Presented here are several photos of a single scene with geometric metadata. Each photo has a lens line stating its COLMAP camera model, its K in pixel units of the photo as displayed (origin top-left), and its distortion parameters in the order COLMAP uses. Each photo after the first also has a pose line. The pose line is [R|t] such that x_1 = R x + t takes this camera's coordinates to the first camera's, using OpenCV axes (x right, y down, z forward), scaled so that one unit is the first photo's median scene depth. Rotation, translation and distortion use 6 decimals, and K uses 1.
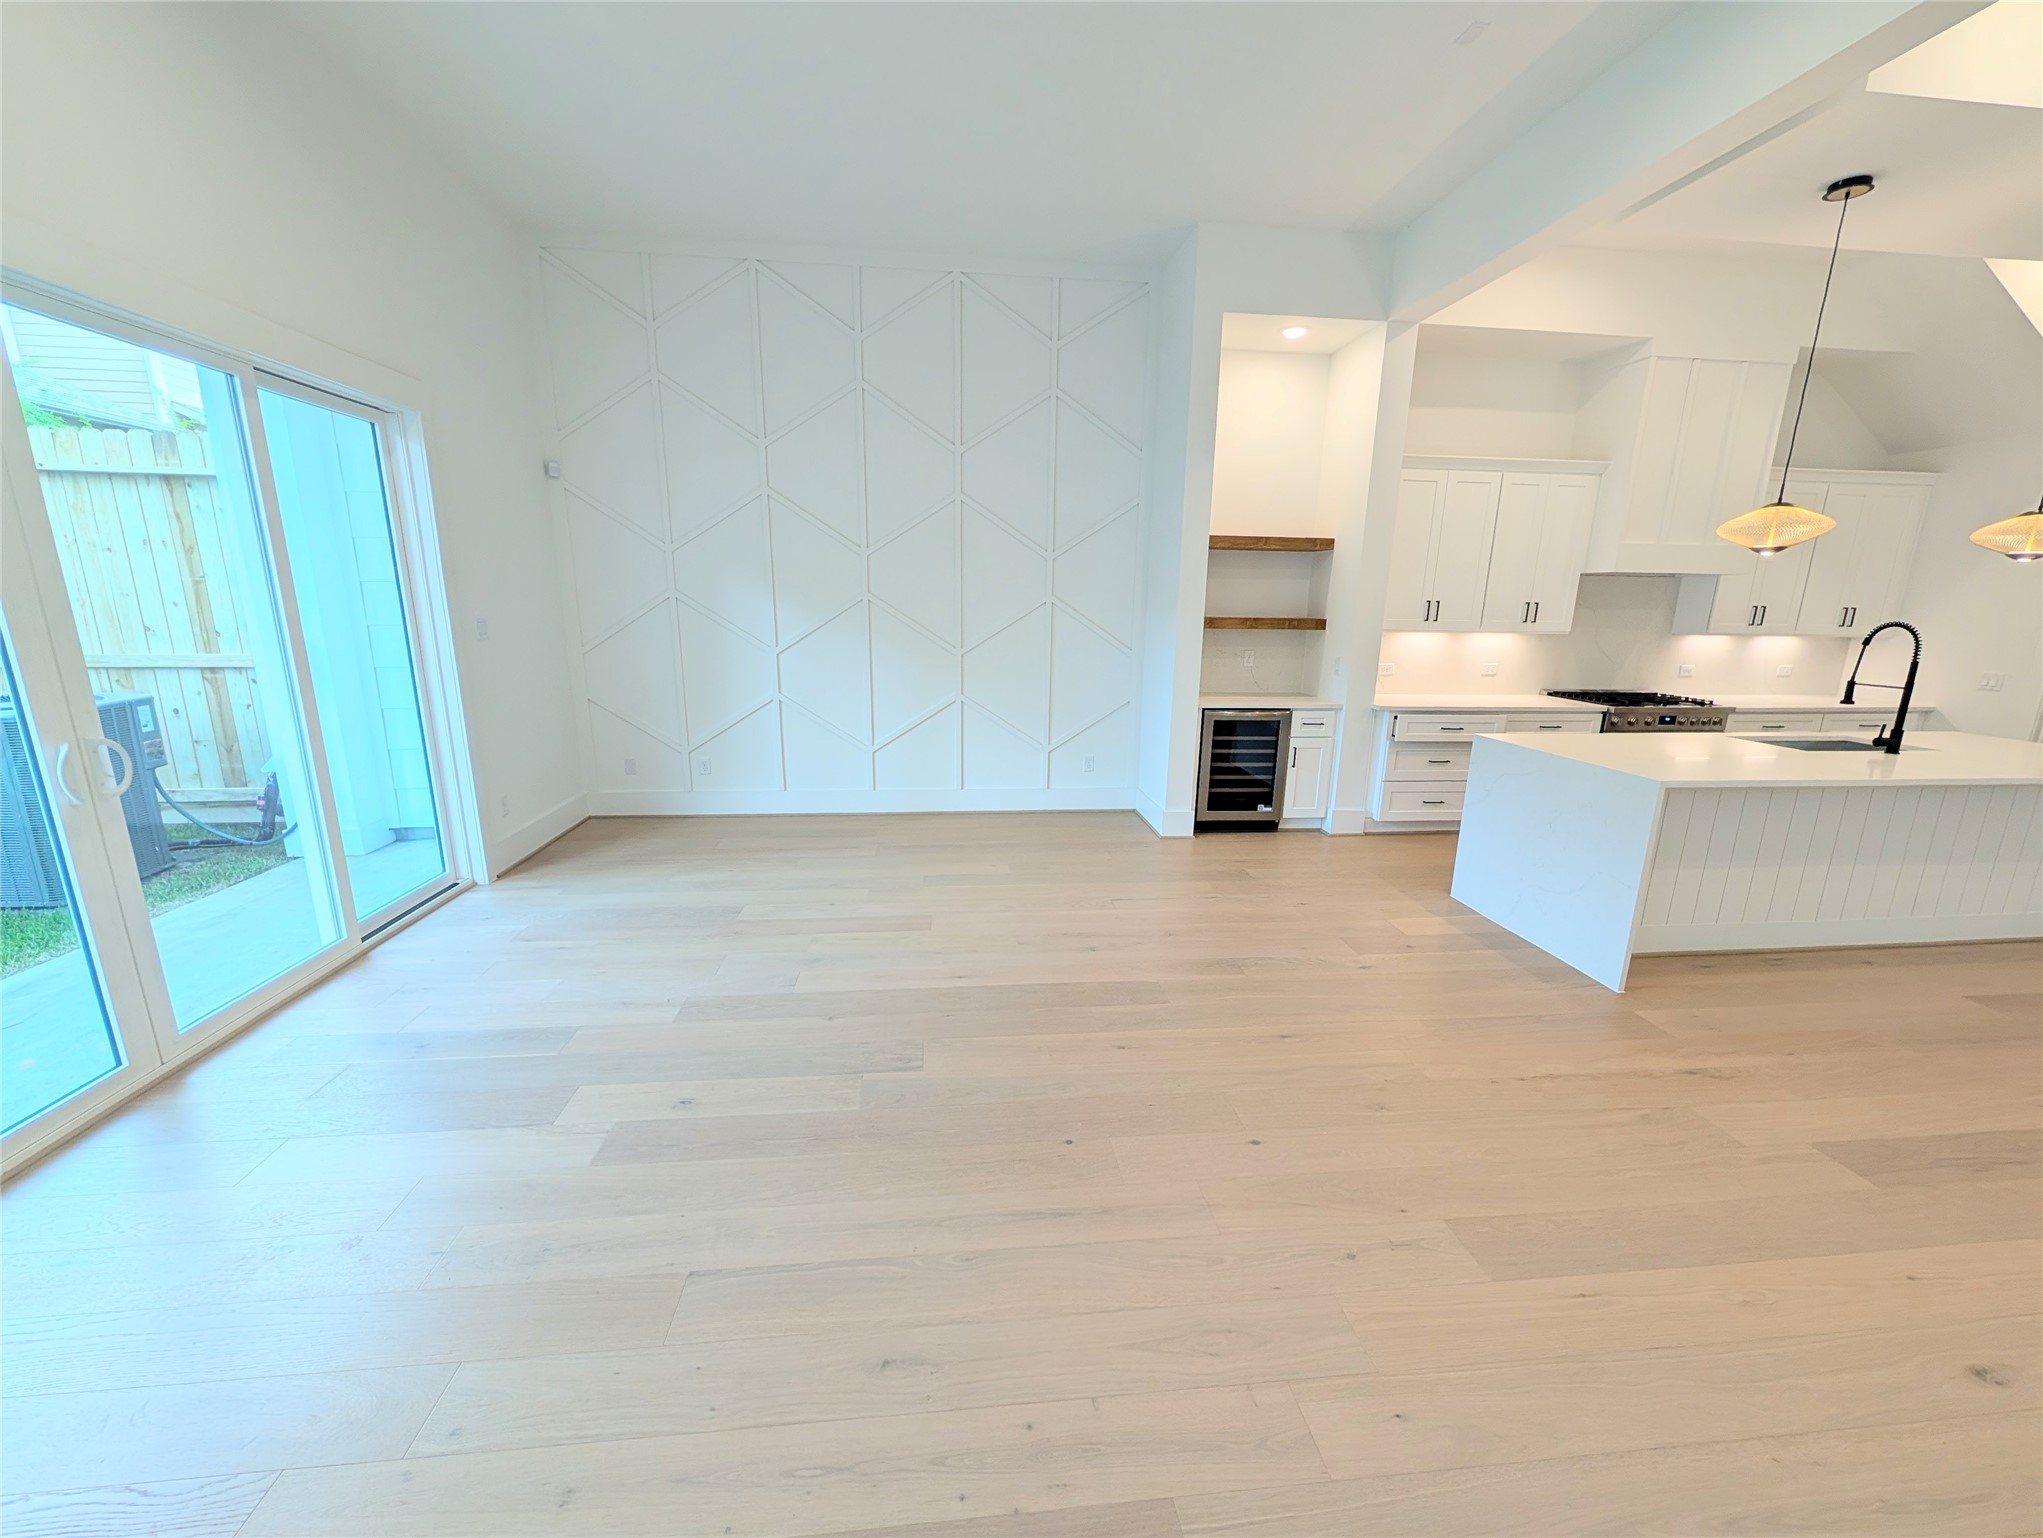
lens RADIAL K [[784.8, 0, 1018.3], [0, 784.8, 773.3], [0, 0, 1]] dist [0.000841, -0.000169]
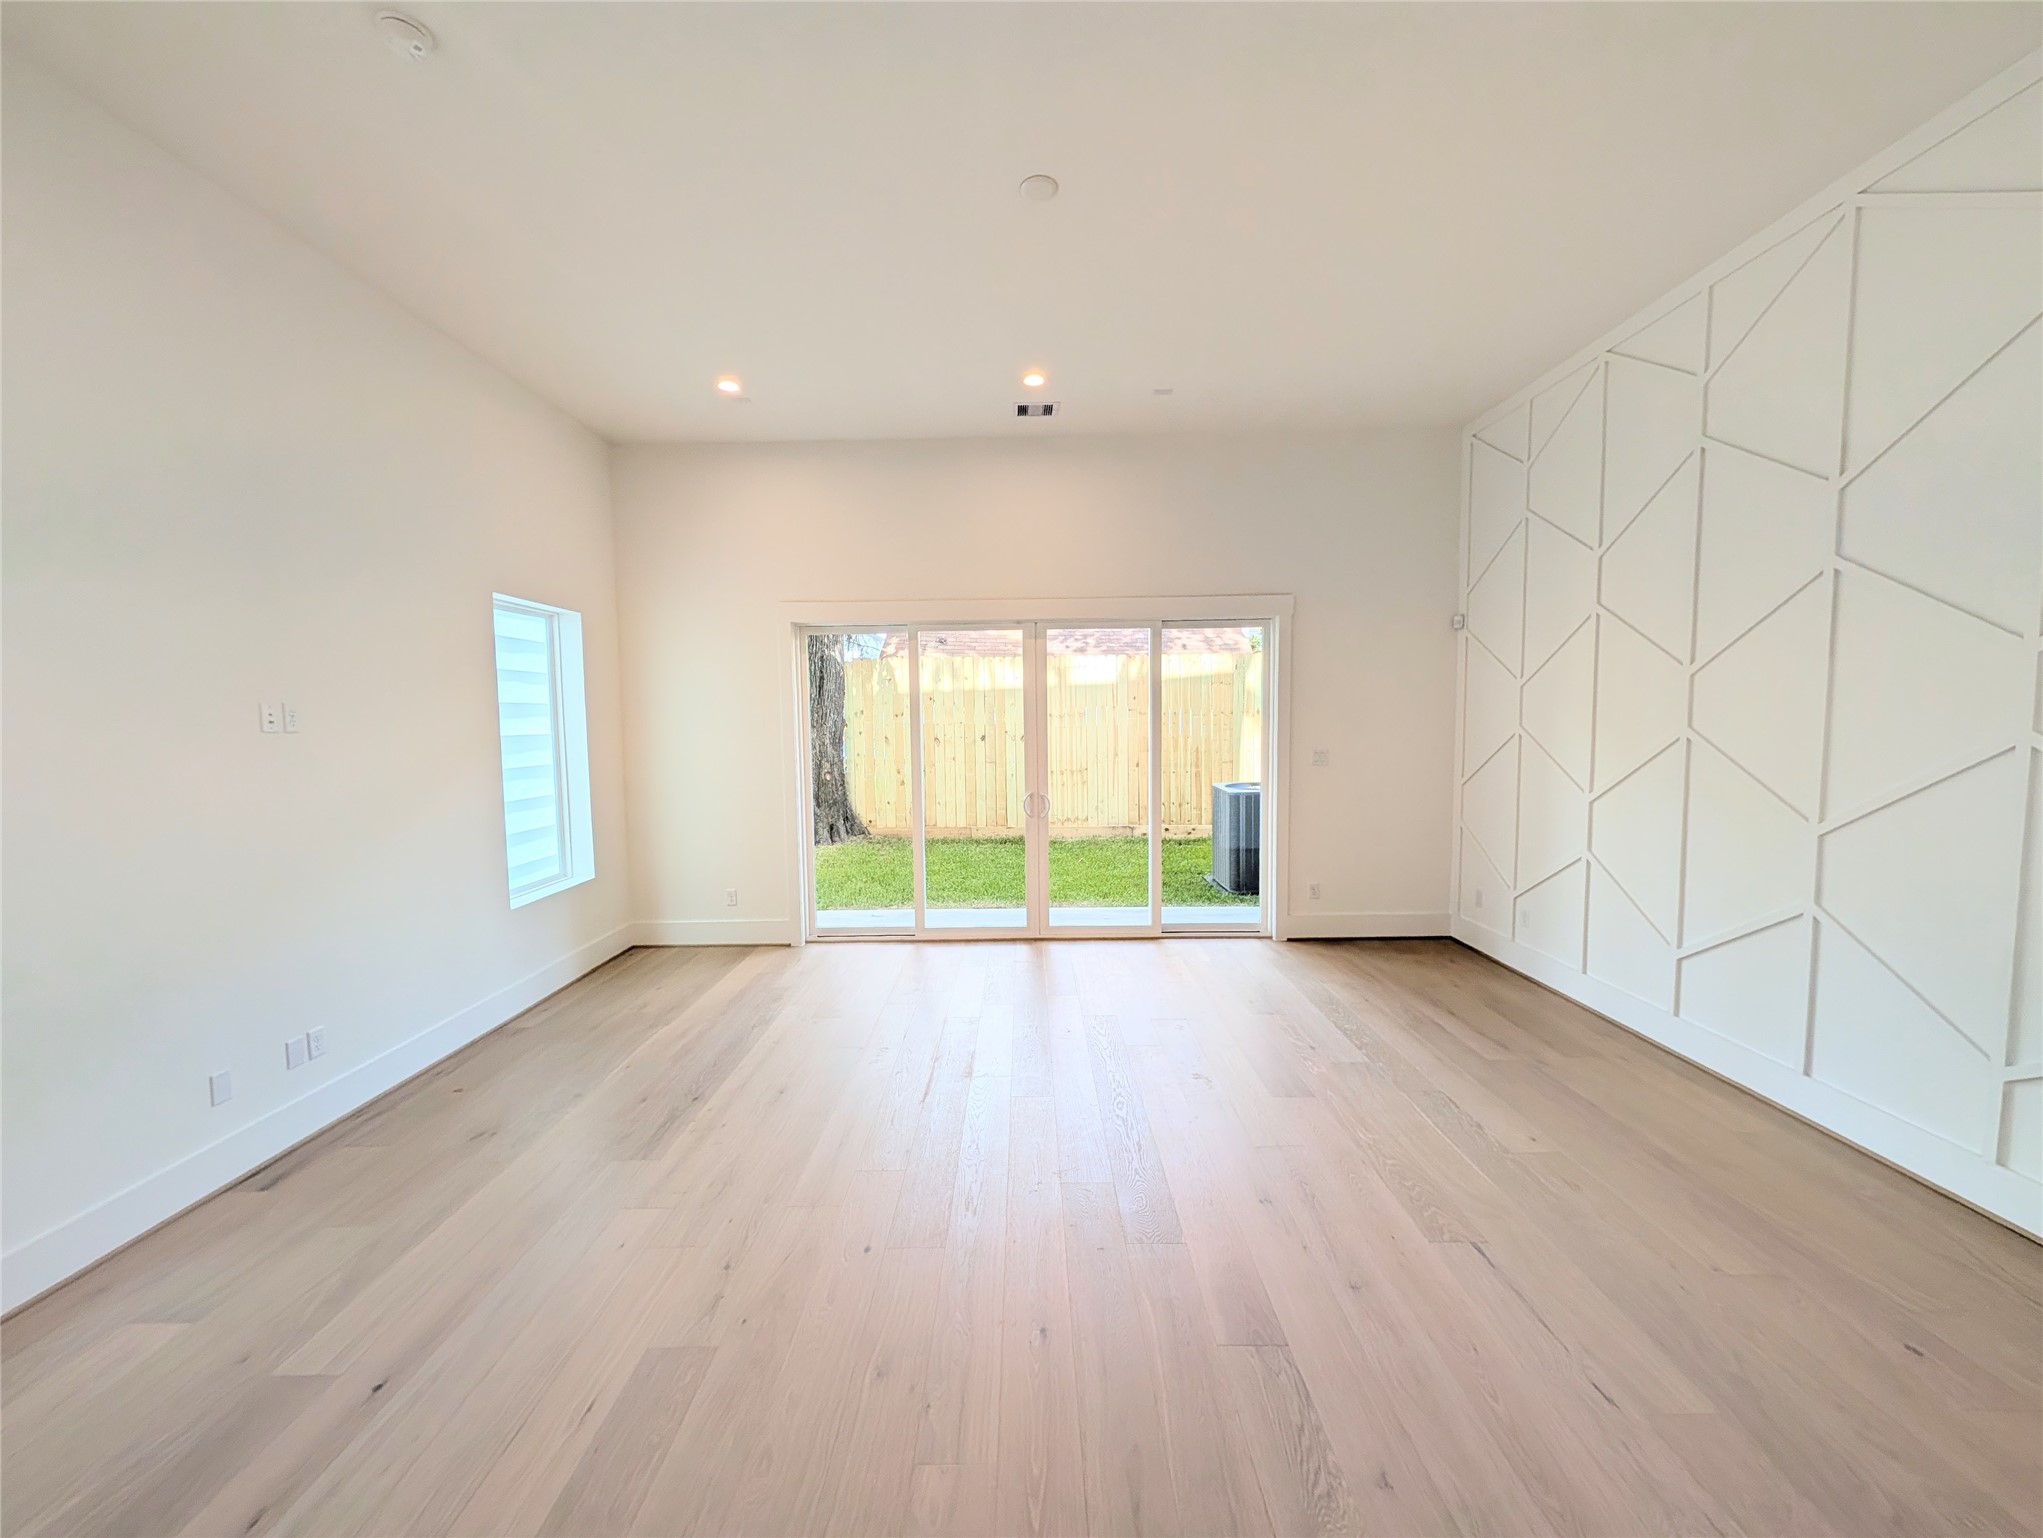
lens RADIAL K [[784.8, 0, 1019.3], [0, 784.8, 774.5], [0, 0, 1]] dist [0.000841, -0.000169]
pose [[-0.110677, 0.056614, -0.992243, 0.605068], [-0.207785, 0.974995, 0.078806, -0.131740], [0.971893, 0.214895, -0.096146, 0.542667]]
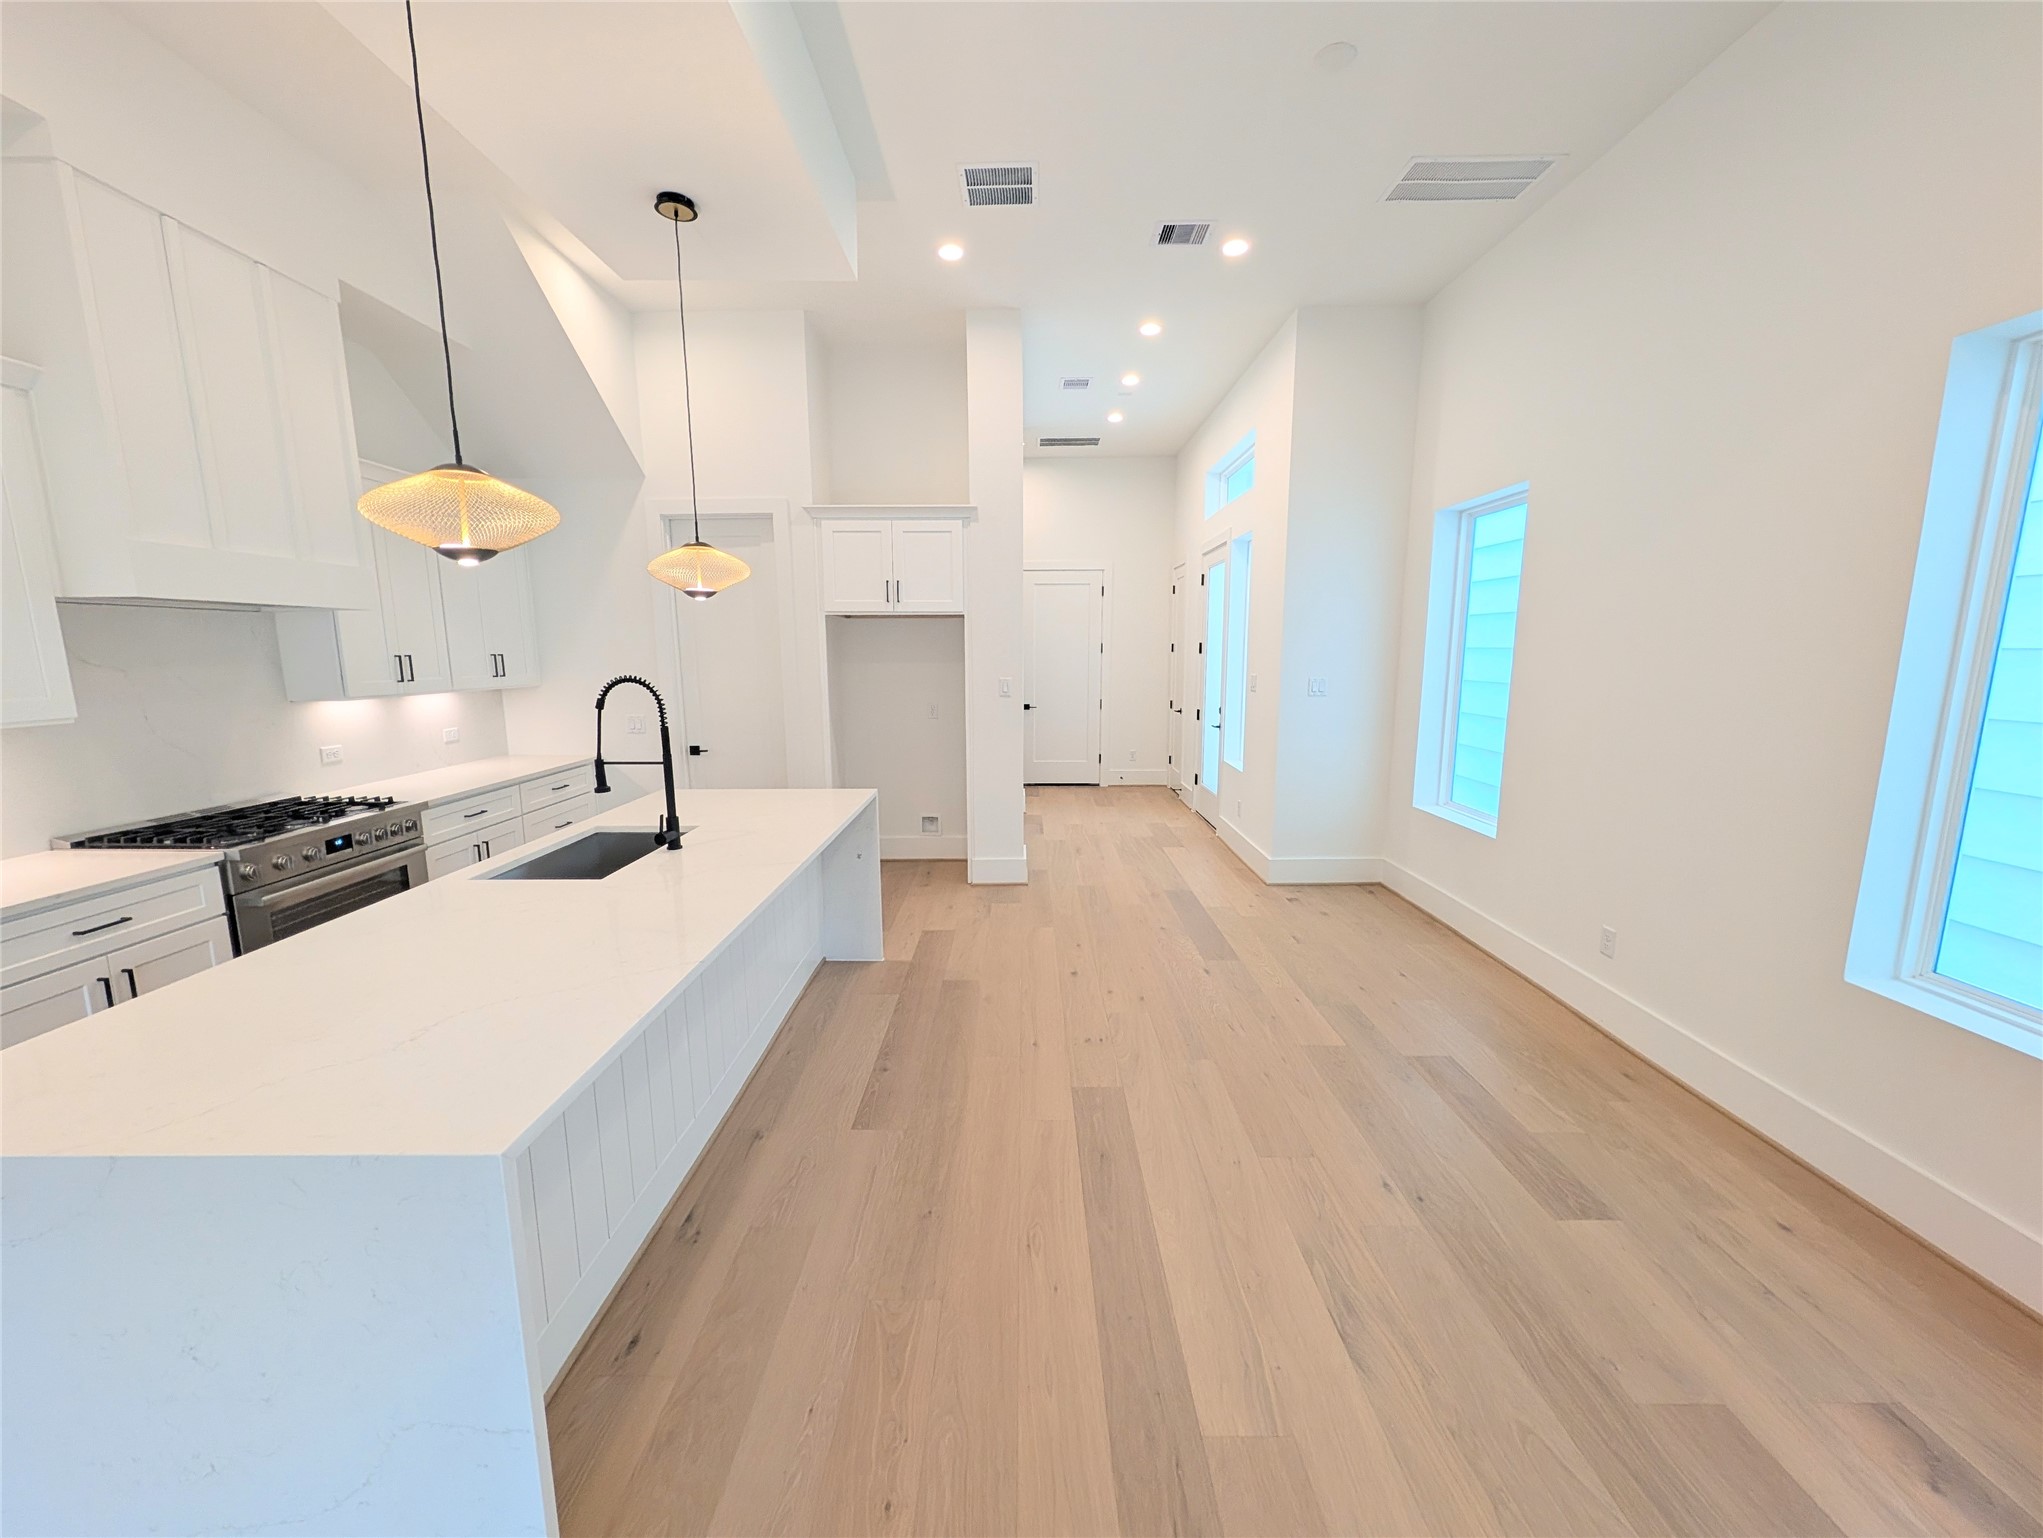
lens RADIAL K [[784.8, 0, 1015.6], [0, 784.8, 775.8], [0, 0, 1]] dist [0.000841, -0.000169]
pose [[0.113463, -0.174719, 0.978059, 0.323953], [0.225416, 0.963272, 0.145928, -0.096402], [-0.967633, 0.203913, 0.148680, 0.422275]]
